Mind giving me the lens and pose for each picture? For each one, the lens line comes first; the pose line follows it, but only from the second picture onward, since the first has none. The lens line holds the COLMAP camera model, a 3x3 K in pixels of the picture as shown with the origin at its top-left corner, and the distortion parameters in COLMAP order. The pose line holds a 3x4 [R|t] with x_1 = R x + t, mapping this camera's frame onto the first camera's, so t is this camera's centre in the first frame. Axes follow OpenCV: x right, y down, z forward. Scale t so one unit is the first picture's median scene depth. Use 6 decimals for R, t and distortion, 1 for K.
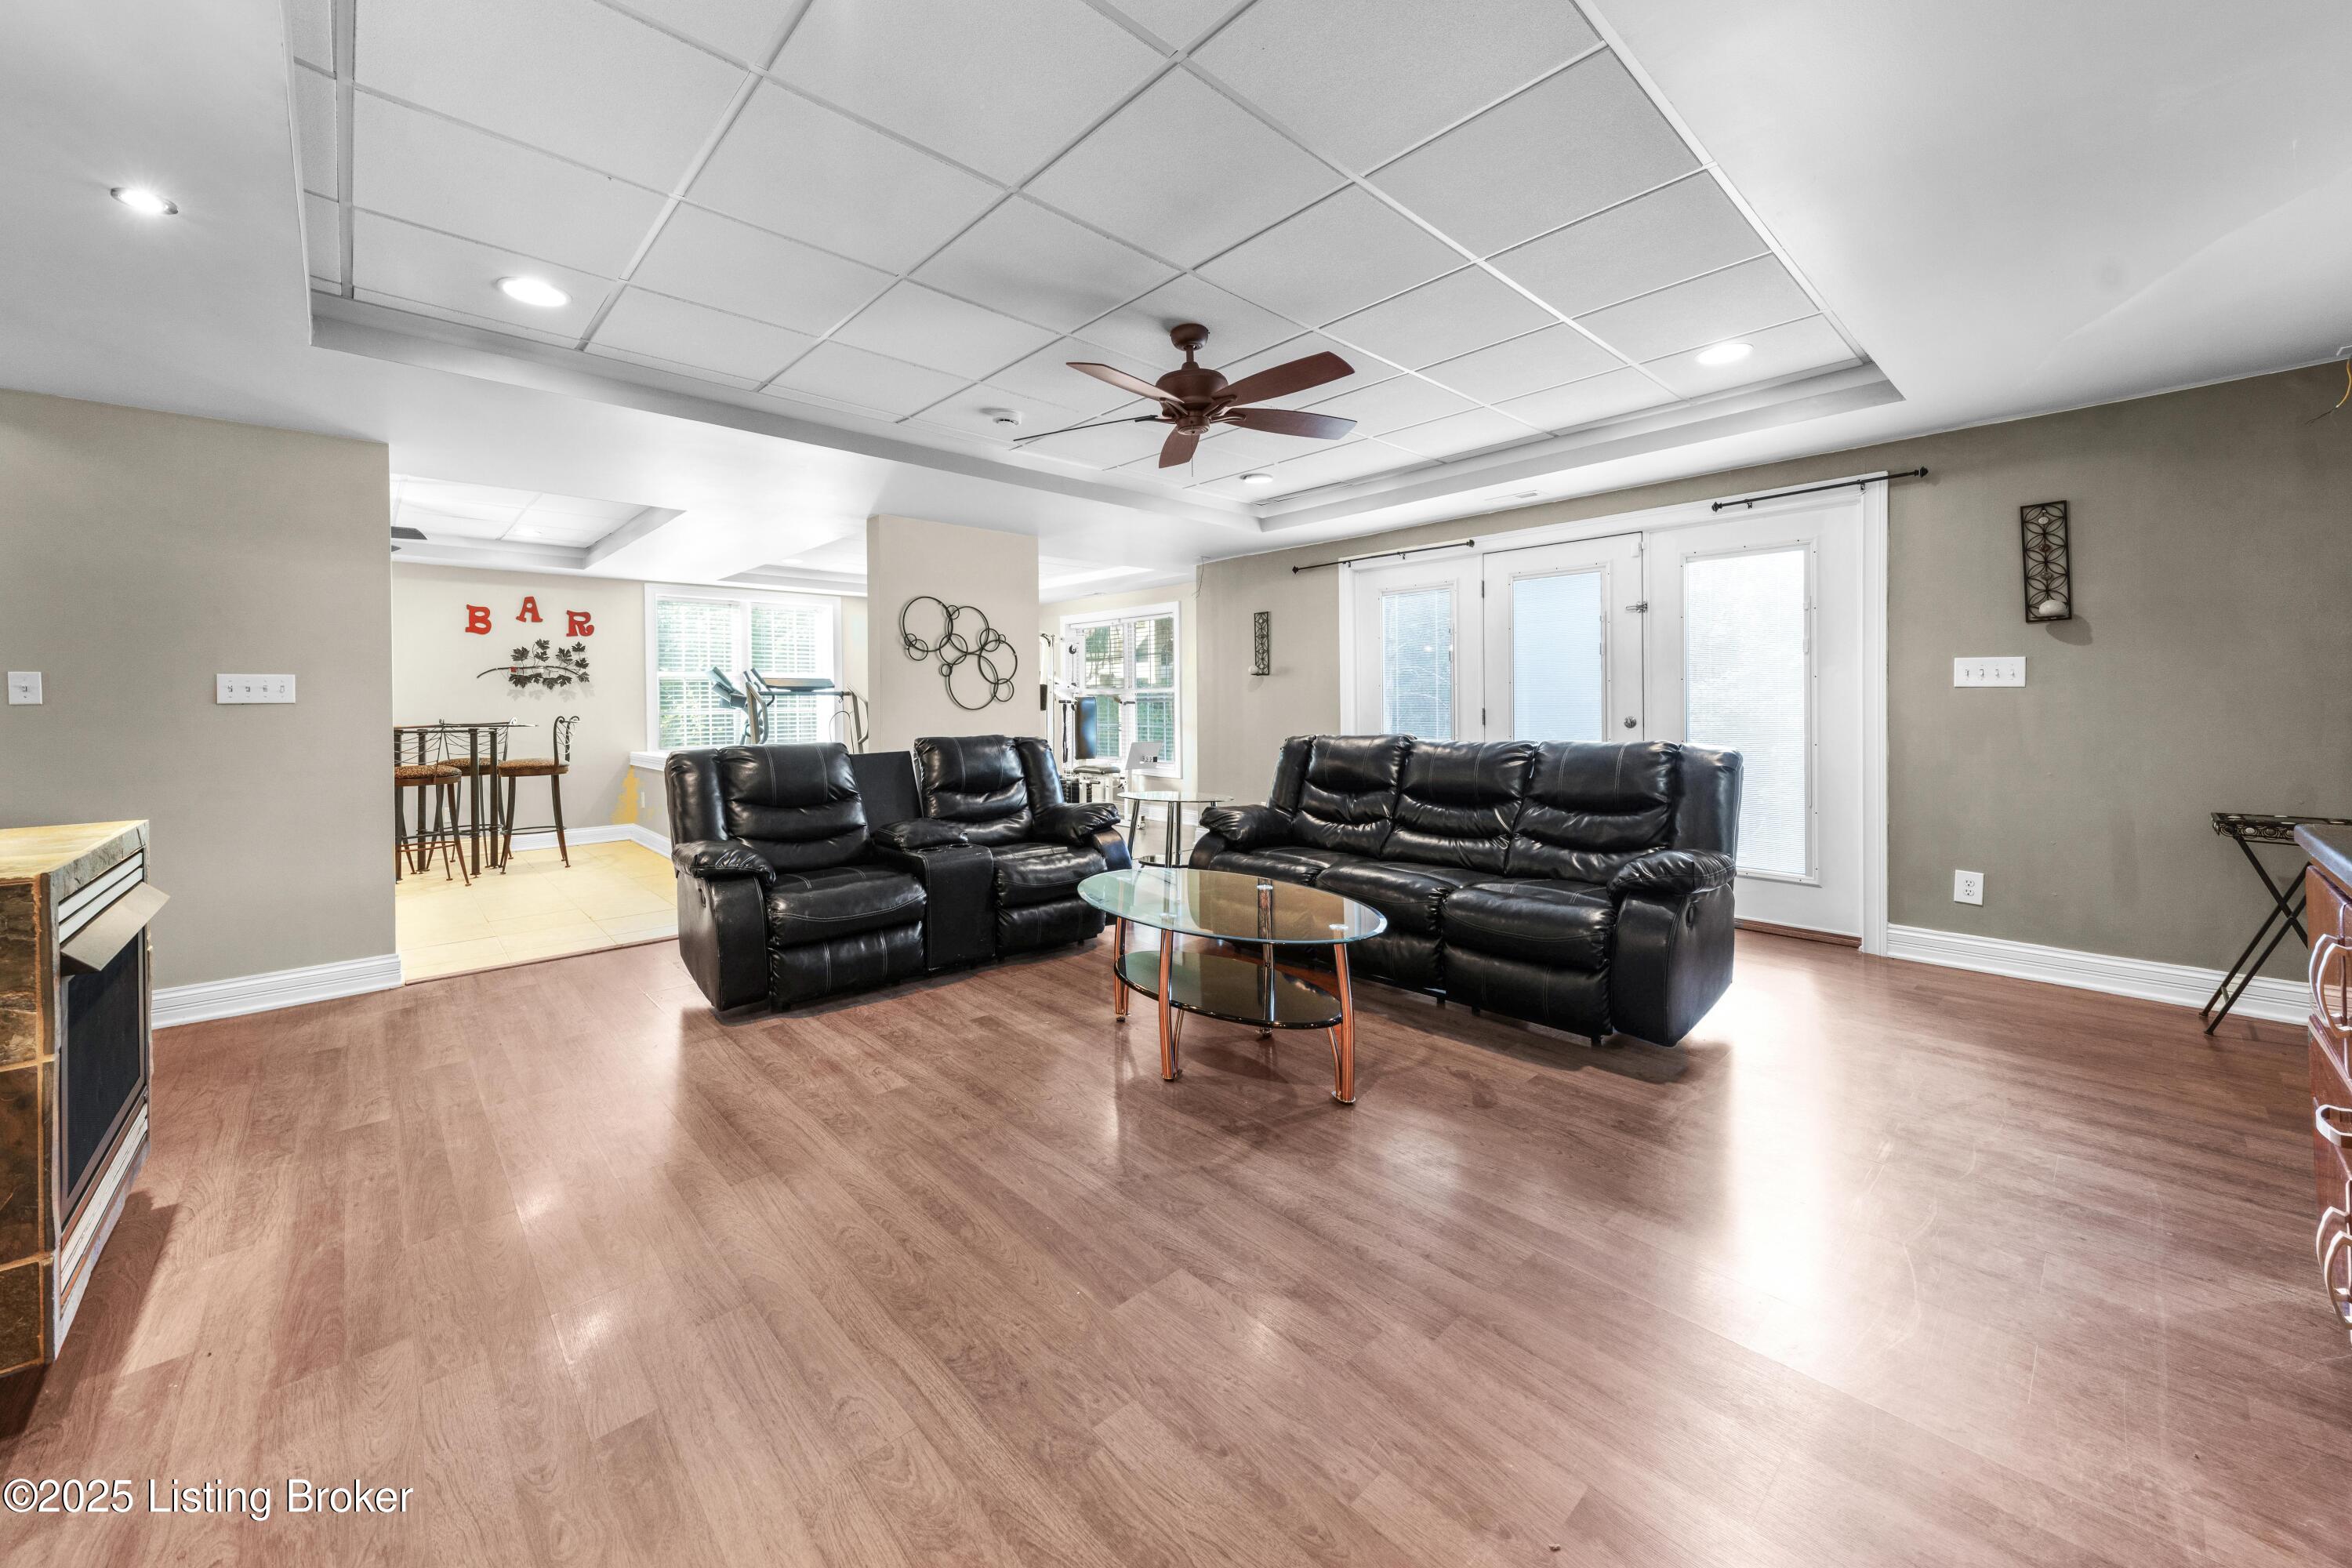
lens RADIAL K [[879.8, 0, 1203.9], [0, 879.8, 716.0], [0, 0, 1]] dist [0.001545, 0.000065]
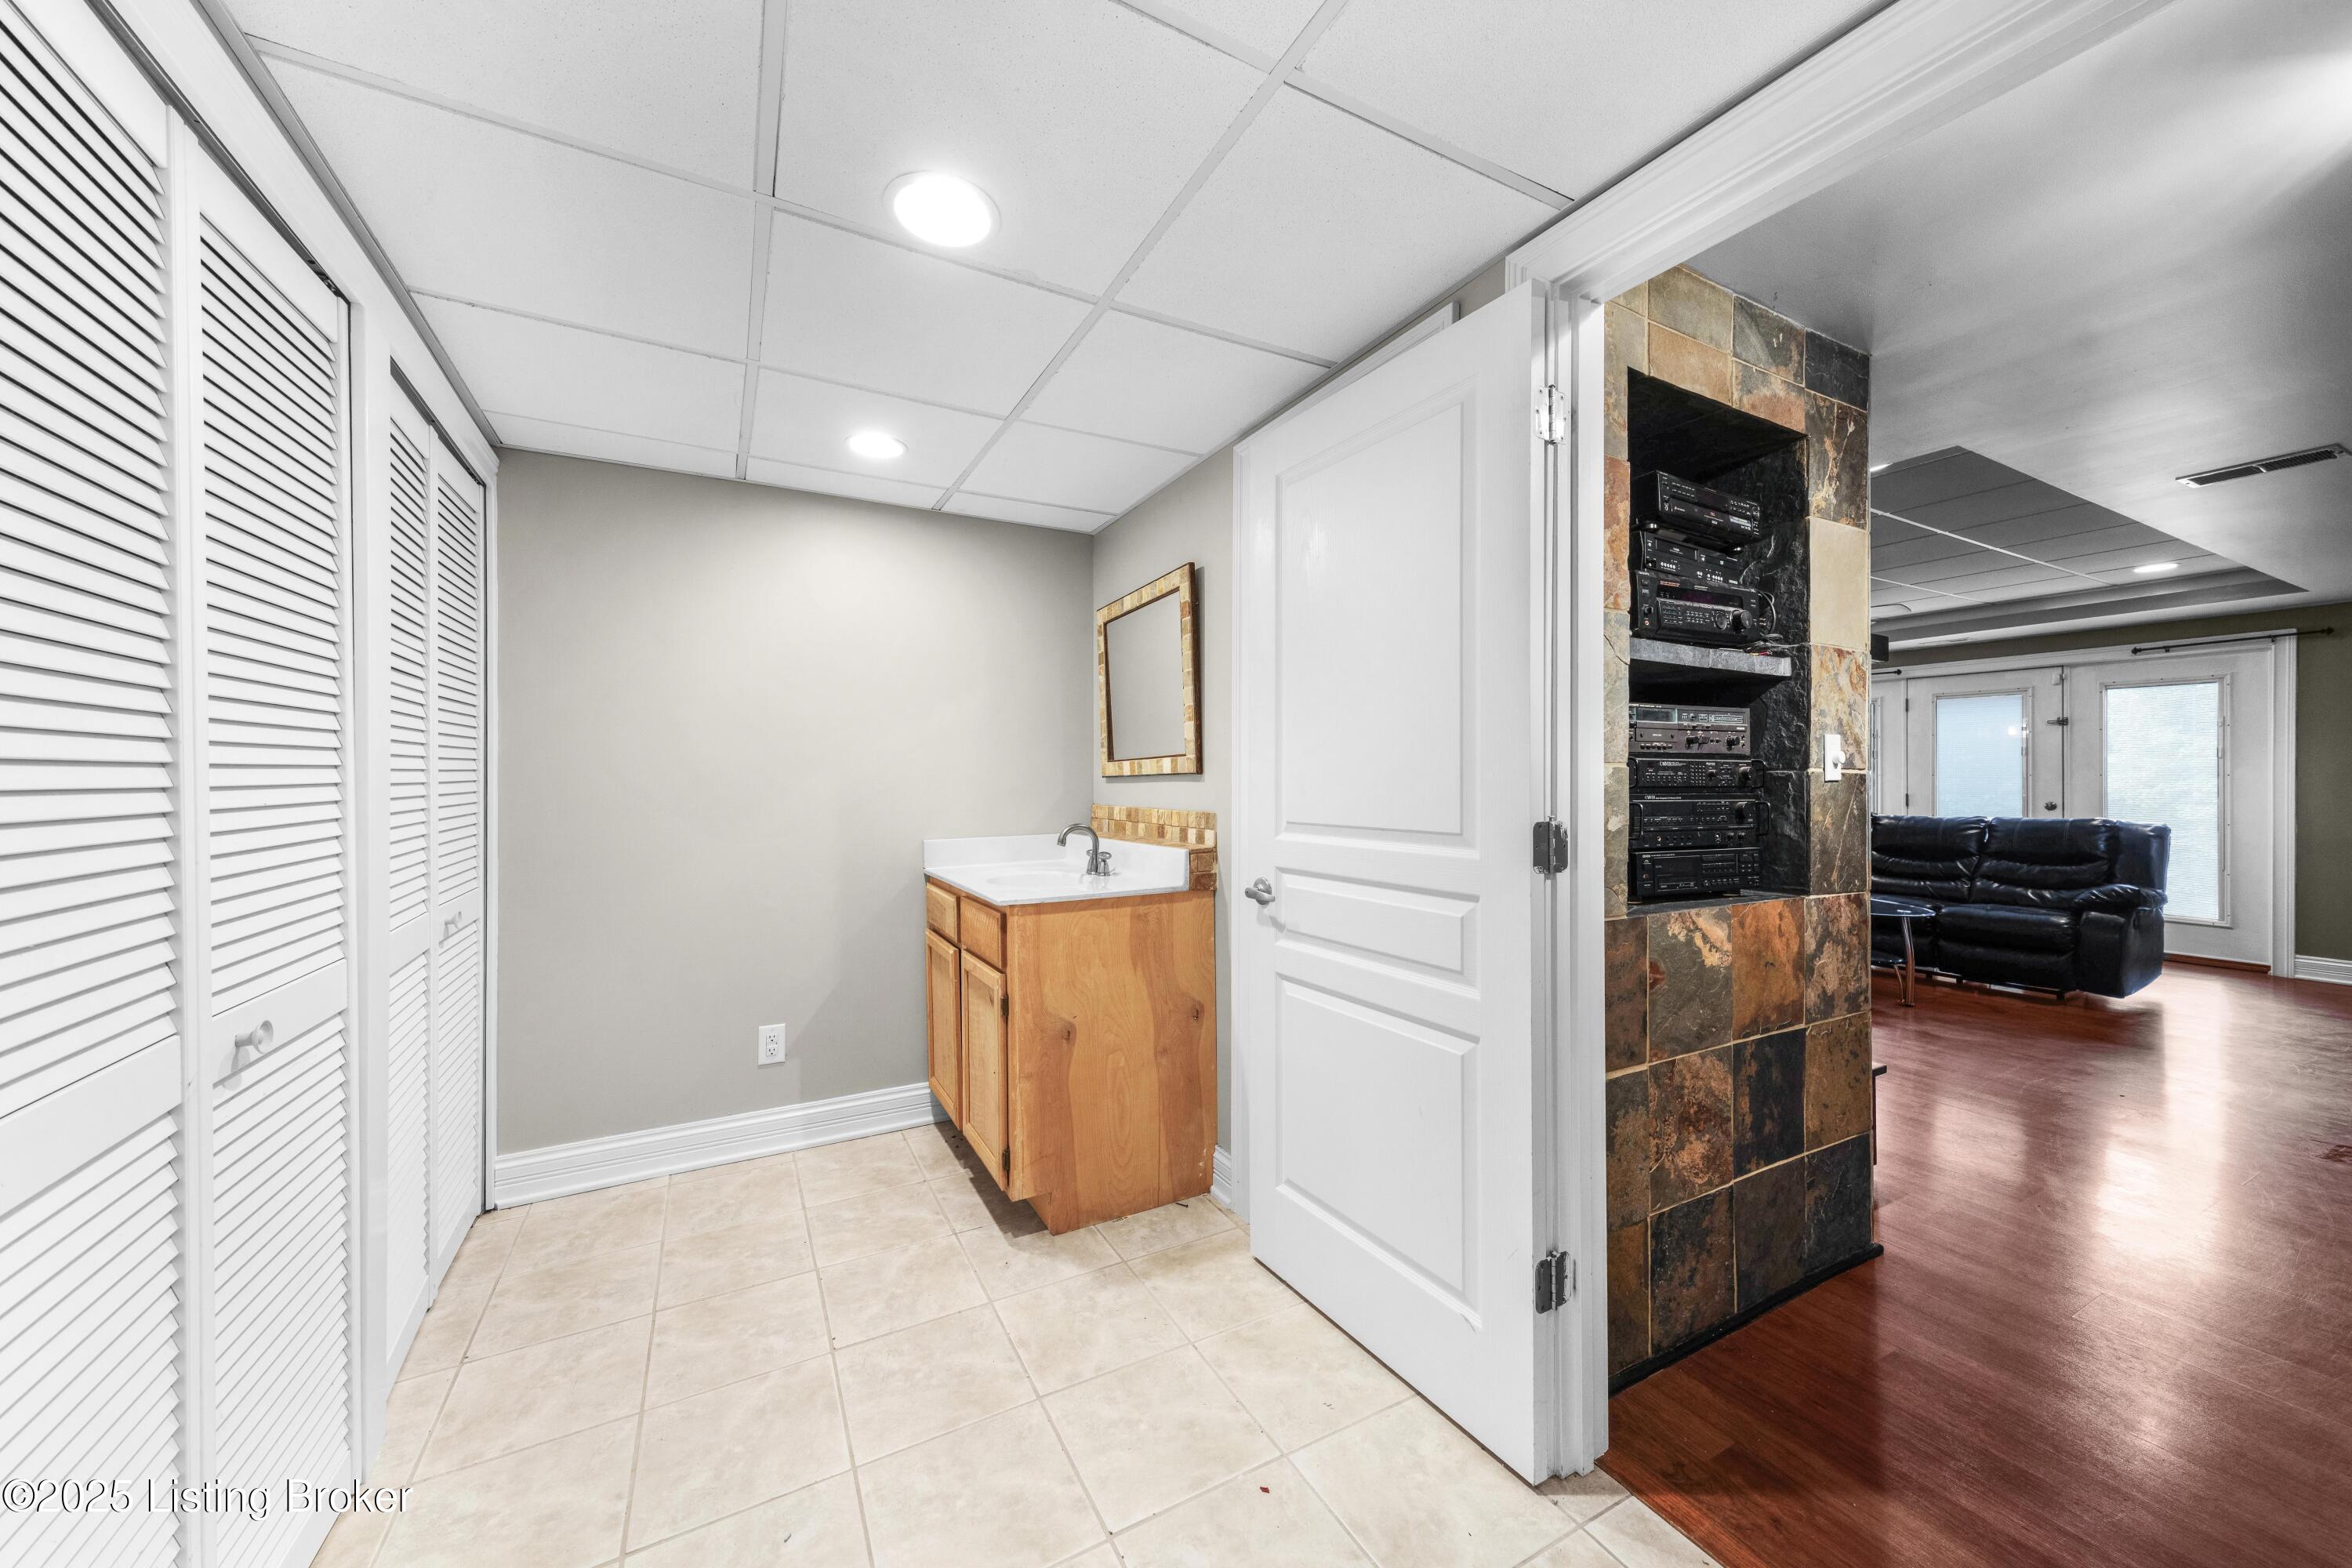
lens RADIAL K [[854.7, 0, 1176.0], [0, 854.7, 784.0], [0, 0, 1]] dist [0.000946, -0.000116]
pose [[0.963374, 0.010766, -0.267946, -0.506832], [-0.013319, 0.999882, -0.007715, 0.001716], [0.267832, 0.011001, 0.963403, -0.694578]]
